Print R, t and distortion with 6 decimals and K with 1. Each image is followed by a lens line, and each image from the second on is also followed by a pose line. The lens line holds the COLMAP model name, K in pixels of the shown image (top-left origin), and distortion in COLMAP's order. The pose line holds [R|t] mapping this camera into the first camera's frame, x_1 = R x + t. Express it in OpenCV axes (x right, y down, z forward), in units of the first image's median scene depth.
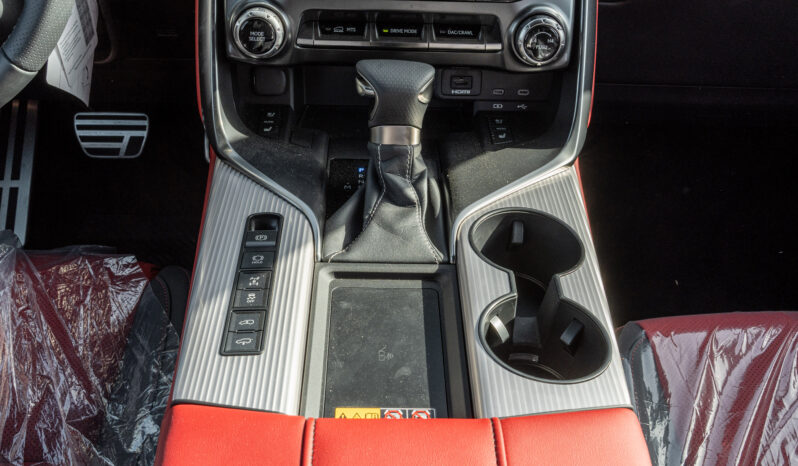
lens RADIAL K [[841.4, 0, 399.0], [0, 841.4, 233.0], [0, 0, 1]] dist [0.001708, 0.000933]
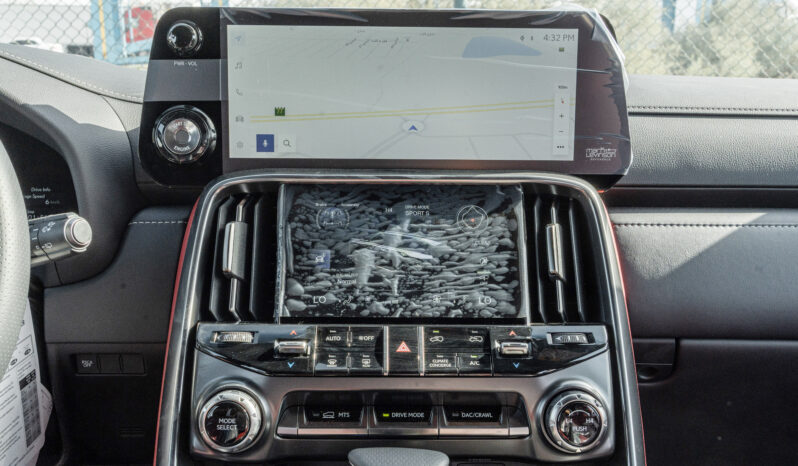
lens RADIAL K [[841.4, 0, 399.0], [0, 841.4, 233.0], [0, 0, 1]] dist [0.001708, 0.000933]
pose [[0.999678, -0.025358, 0.000995, 0.000588], [0.022866, 0.883035, -0.468749, -0.012486], [0.011007, 0.468621, 0.883331, 0.194831]]
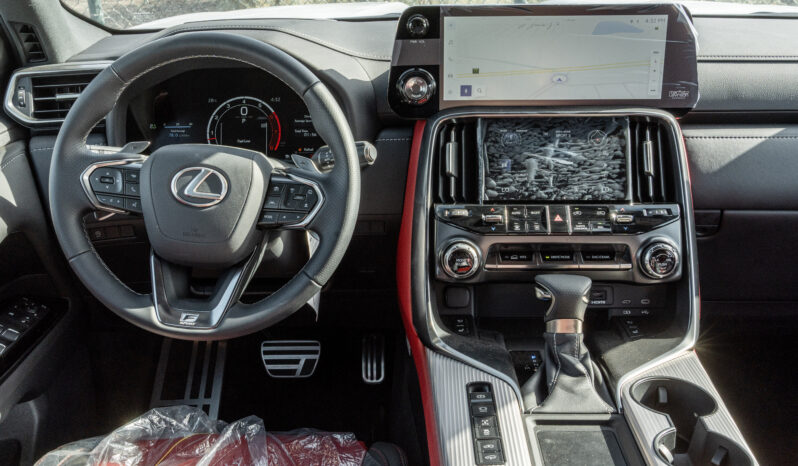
lens RADIAL K [[841.4, 0, 399.0], [0, 841.4, 233.0], [0, 0, 1]] dist [0.001708, 0.000933]
pose [[0.998351, -0.028730, -0.049693, -0.195118], [0.011894, 0.950477, -0.310566, 0.157717], [0.056155, 0.309463, 0.949252, -0.368455]]
